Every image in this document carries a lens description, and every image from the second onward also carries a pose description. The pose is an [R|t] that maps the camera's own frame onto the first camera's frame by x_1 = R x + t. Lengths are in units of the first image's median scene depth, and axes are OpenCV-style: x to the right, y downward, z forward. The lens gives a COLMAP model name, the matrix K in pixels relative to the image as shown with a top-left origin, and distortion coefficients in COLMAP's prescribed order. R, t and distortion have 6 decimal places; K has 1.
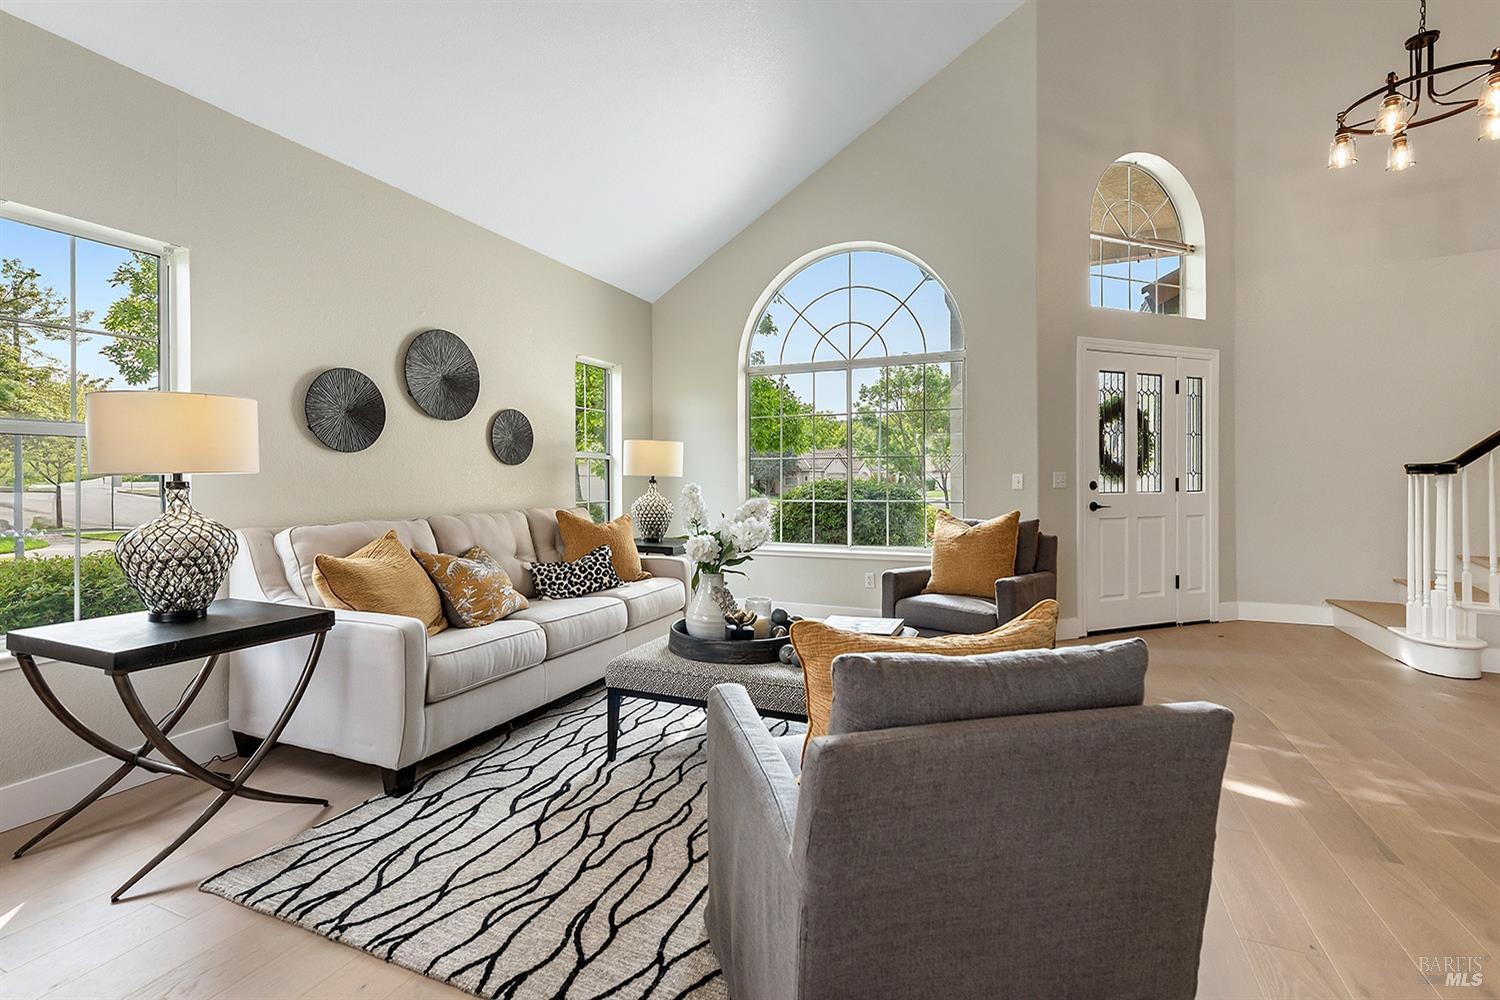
lens RADIAL K [[670.9, 0, 777.3], [0, 670.9, 479.0], [0, 0, 1]] dist [0.010325, -0.001662]
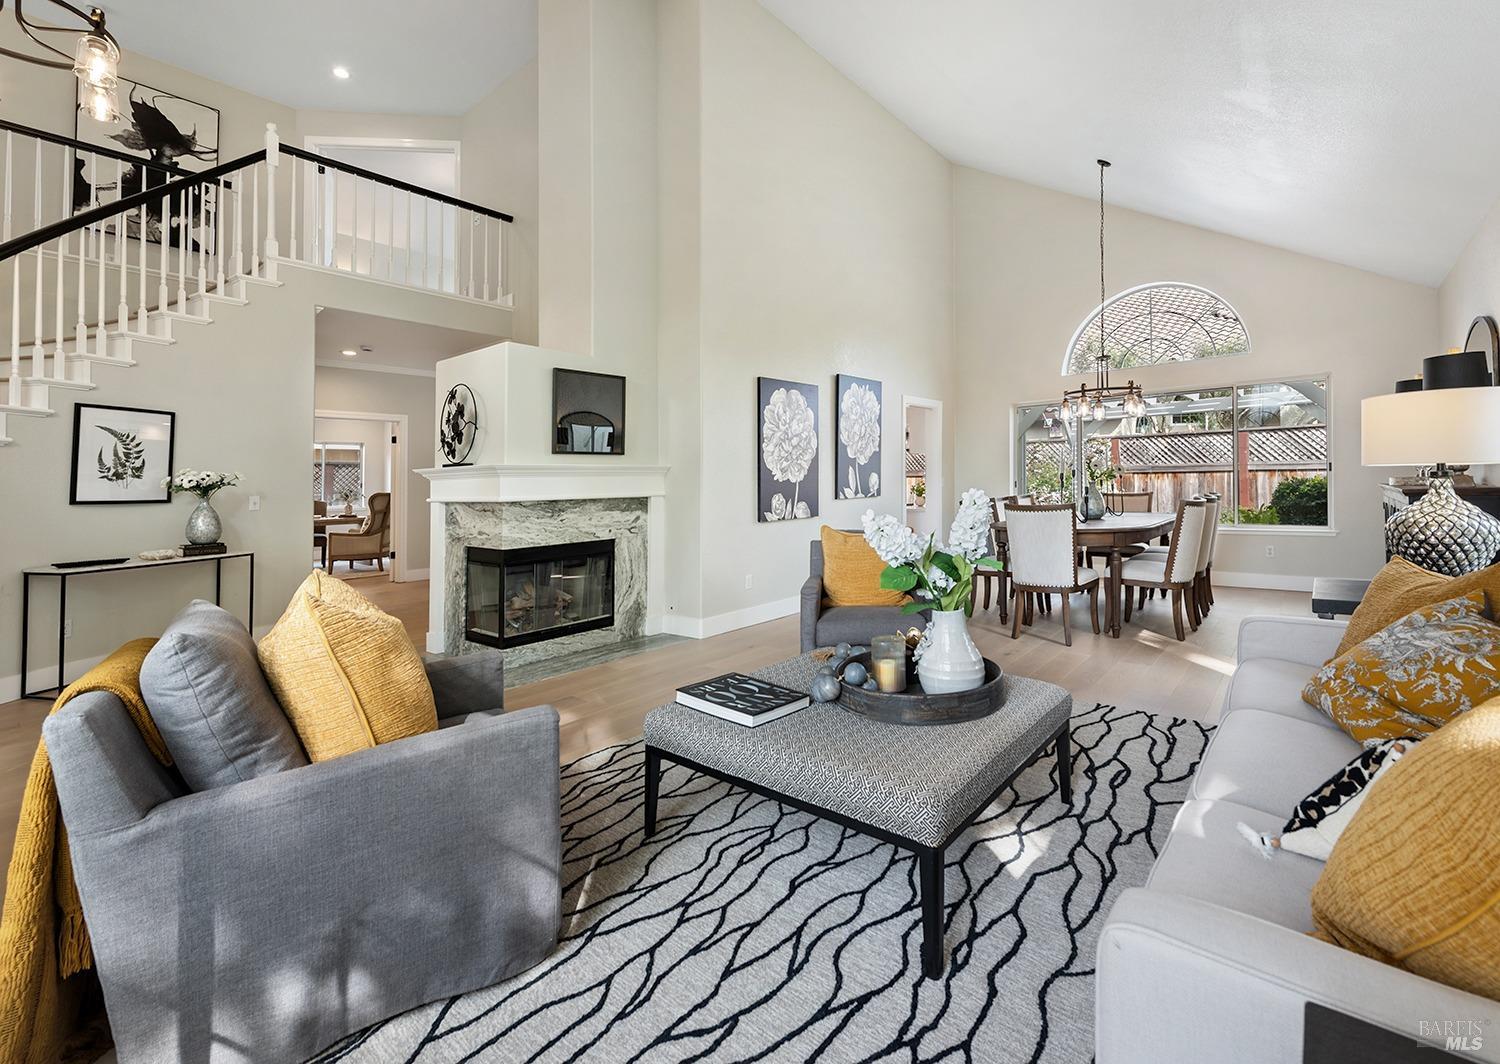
lens RADIAL K [[653.8, 0, 792.0], [0, 653.8, 464.4], [0, 0, 1]] dist [-0.000701, -0.000532]
pose [[-0.955196, 0.038334, 0.293480, -0.193644], [0.029620, 0.998980, -0.034081, 0.005542], [-0.294487, -0.023861, -0.955358, 2.120724]]
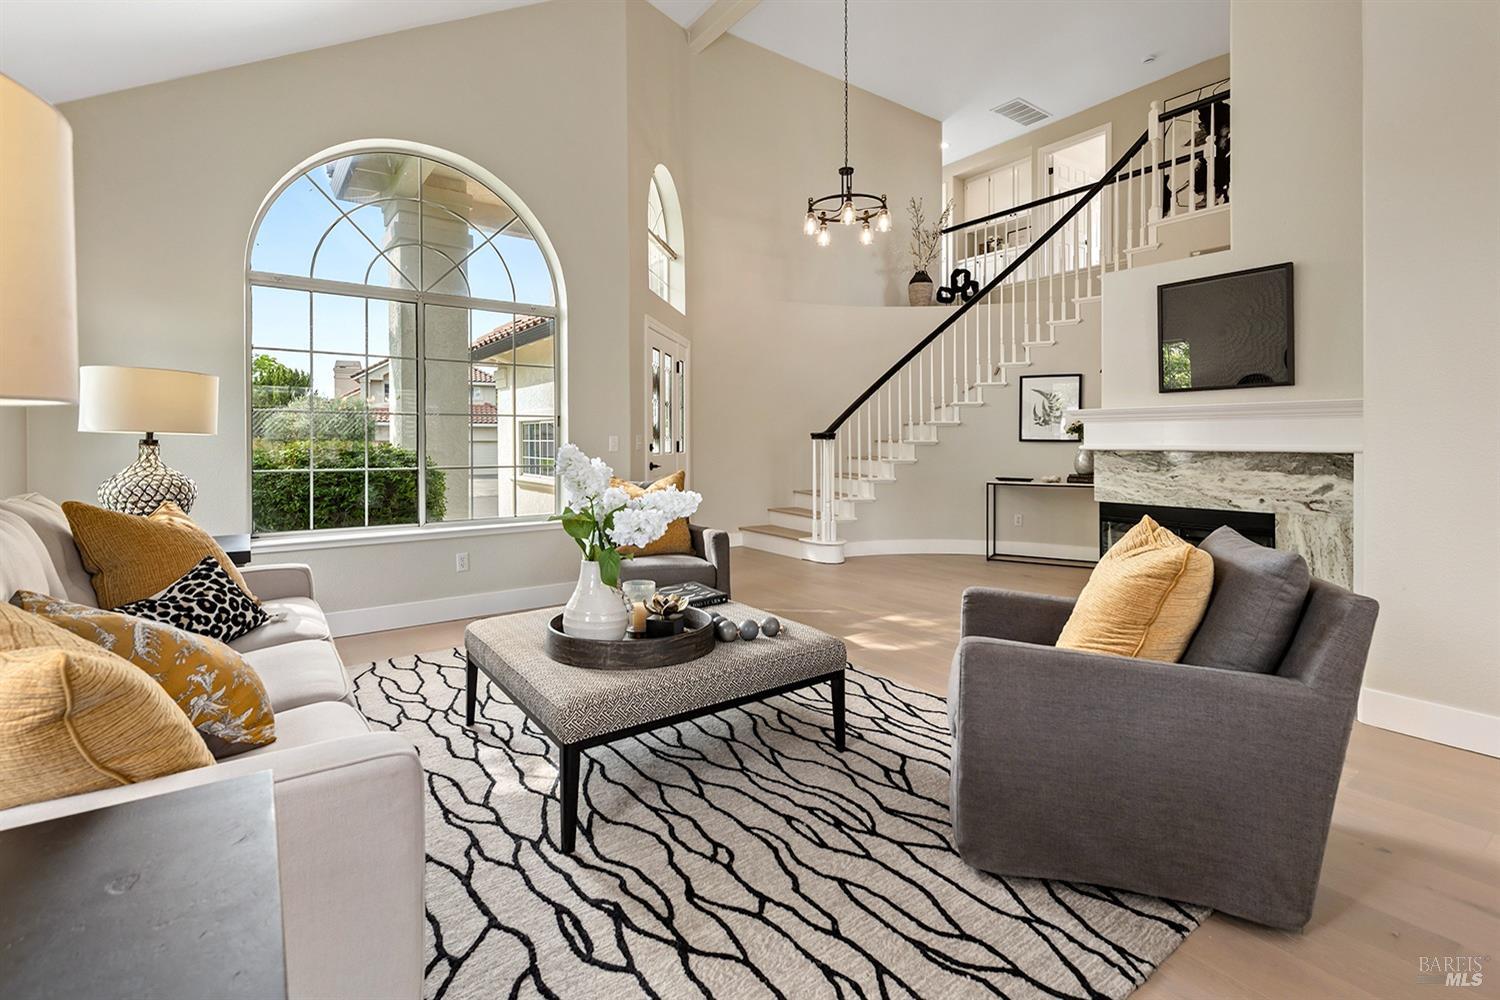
lens RADIAL K [[670.9, 0, 750.3], [0, 670.9, 442.6], [0, 0, 1]] dist [0.010325, -0.001662]
pose [[0.525390, 0.002242, 0.850858, -0.810779], [-0.000634, 0.999997, -0.002244, 0.008515], [-0.850861, 0.000640, 0.525390, 0.539805]]
